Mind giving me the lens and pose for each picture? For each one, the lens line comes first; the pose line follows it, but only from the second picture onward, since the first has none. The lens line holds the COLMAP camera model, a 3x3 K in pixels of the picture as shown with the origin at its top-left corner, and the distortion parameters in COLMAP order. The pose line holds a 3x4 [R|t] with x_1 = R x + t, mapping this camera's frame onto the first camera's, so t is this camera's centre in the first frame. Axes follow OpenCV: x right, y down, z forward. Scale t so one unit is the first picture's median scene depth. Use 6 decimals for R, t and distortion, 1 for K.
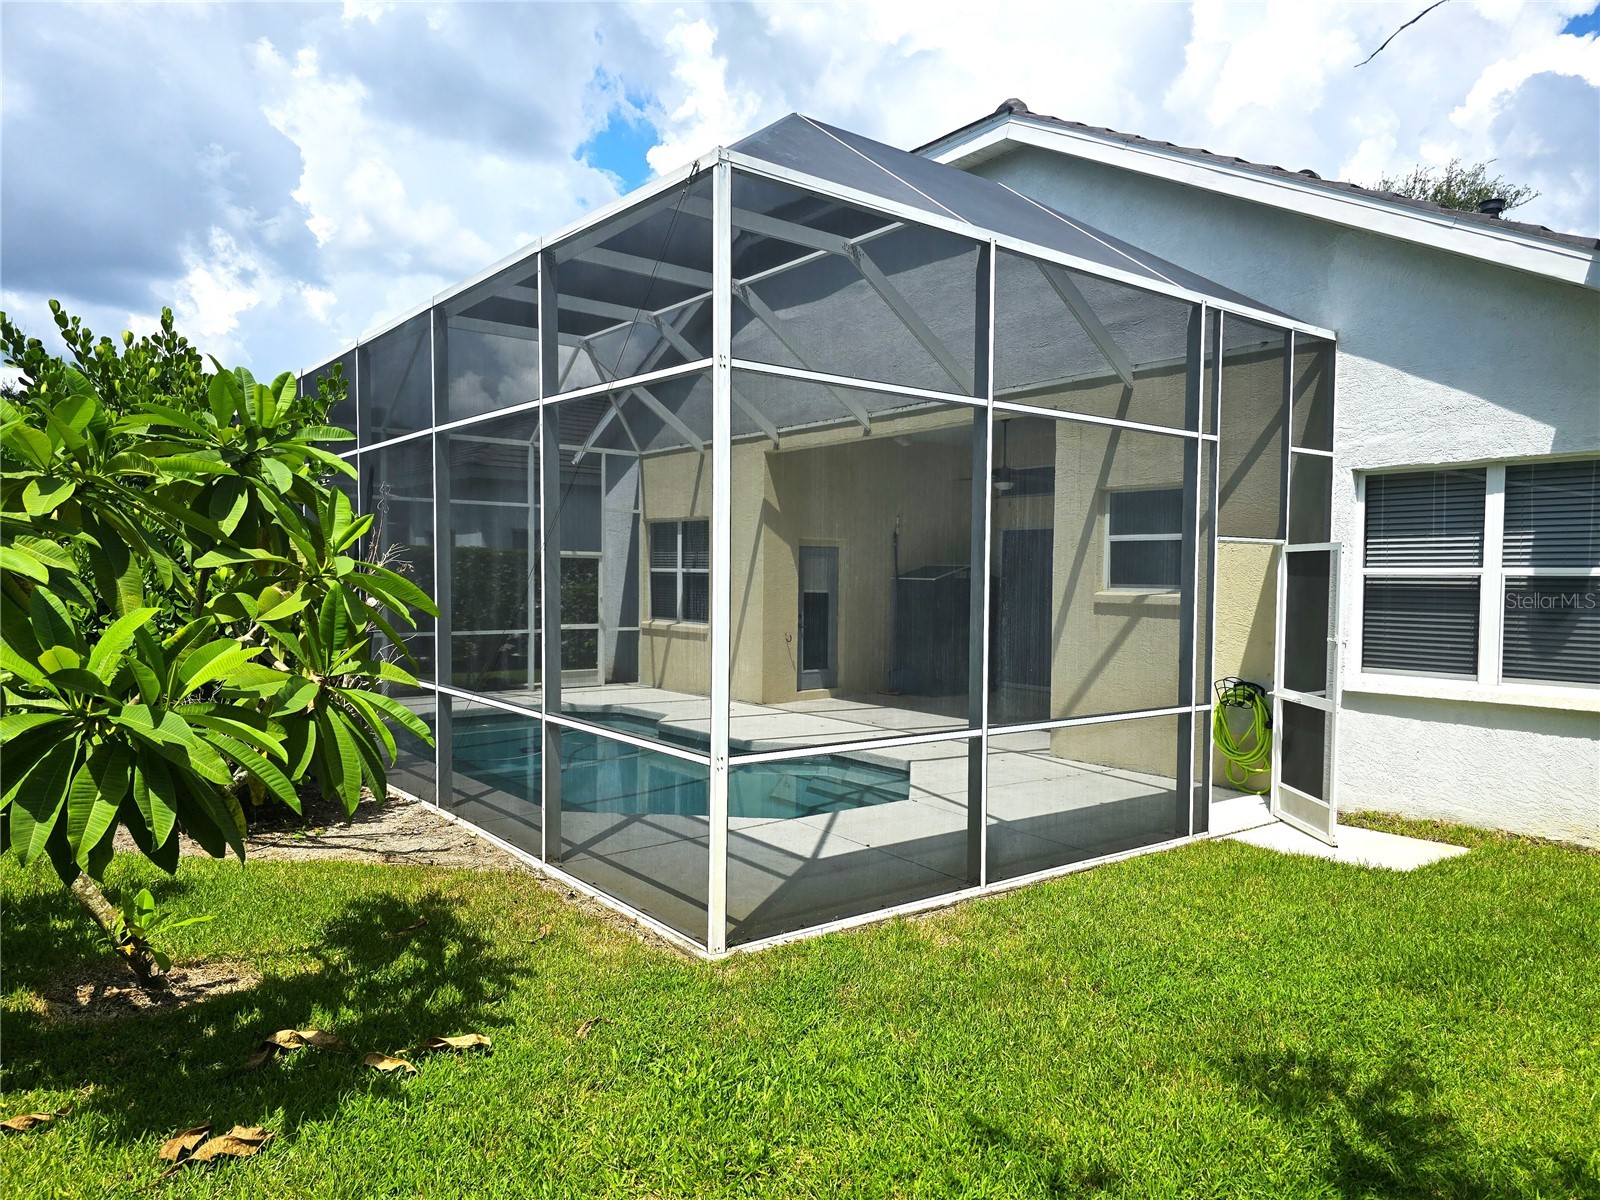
lens RADIAL K [[1081.6, 0, 808.3], [0, 1081.6, 603.0], [0, 0, 1]] dist [0.072268, -0.067403]
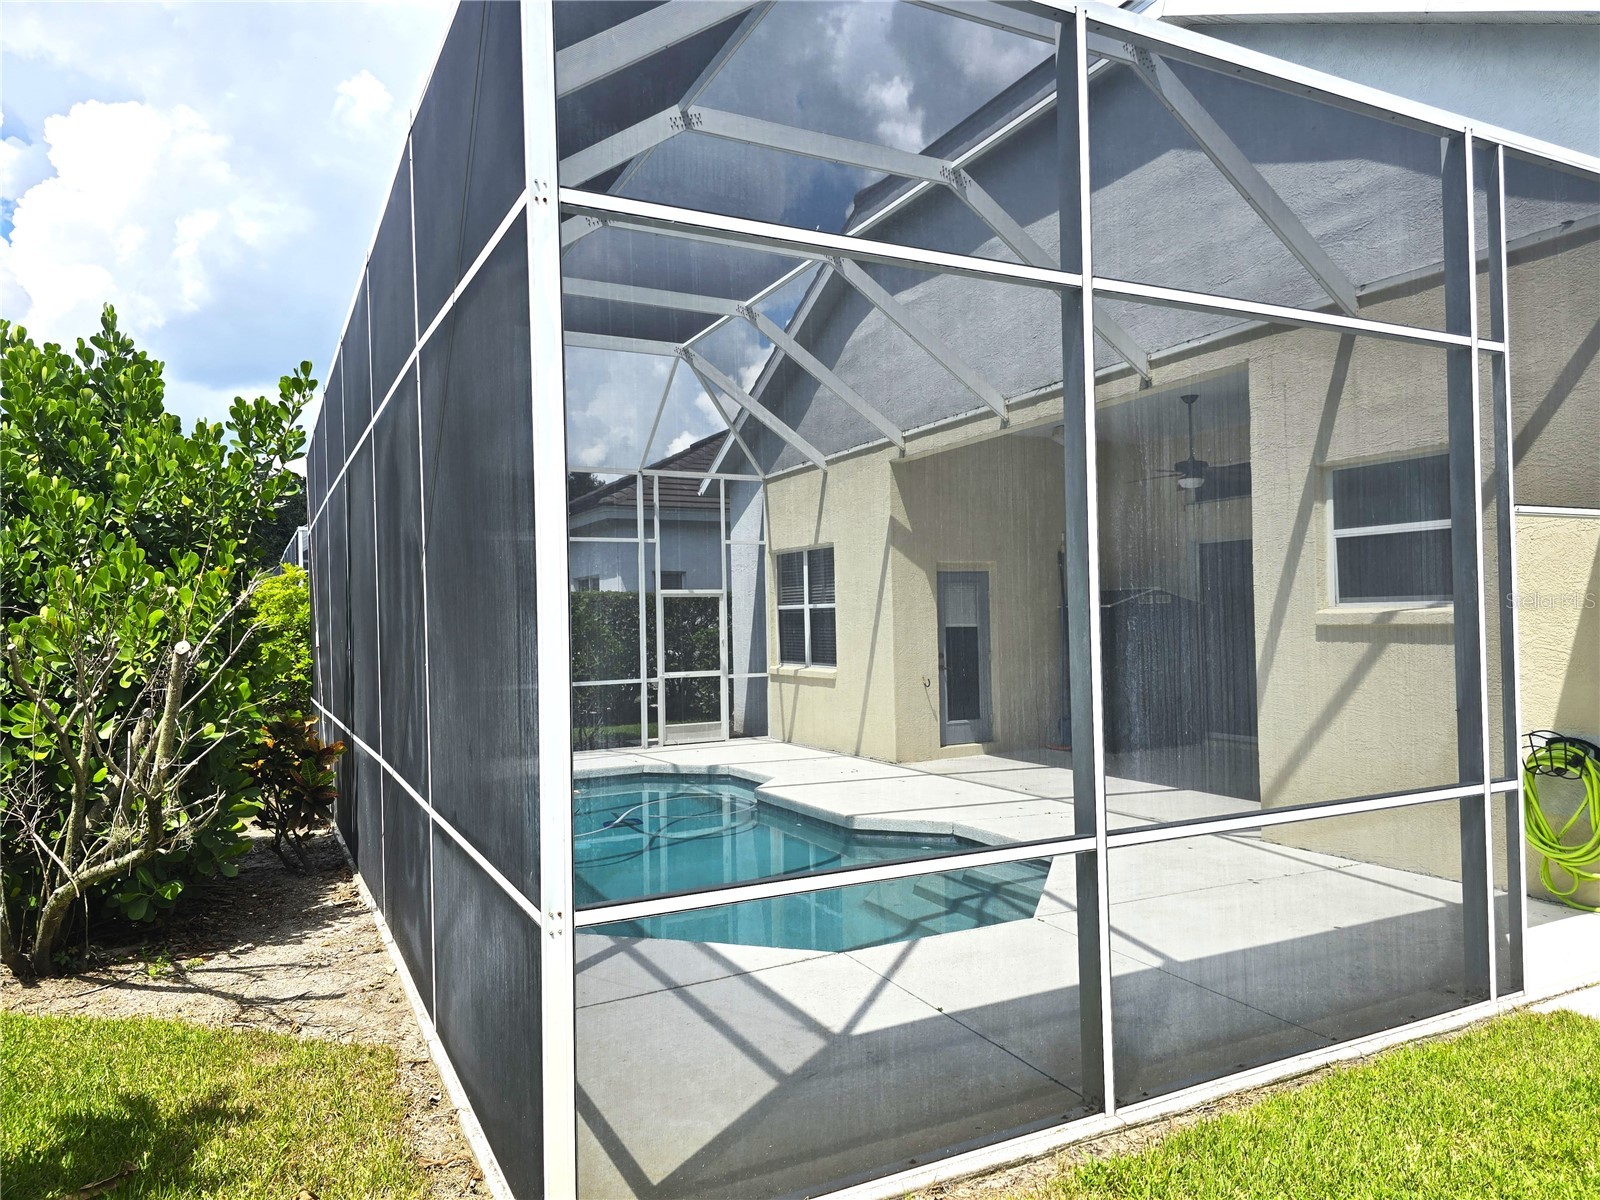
lens RADIAL K [[1081.6, 0, 803.2], [0, 1081.6, 601.4], [0, 0, 1]] dist [0.072268, -0.067403]
pose [[0.979977, -0.035523, -0.195917, 0.081730], [0.027318, 0.998639, -0.044424, 0.006999], [0.197229, 0.038183, 0.979614, 0.253064]]
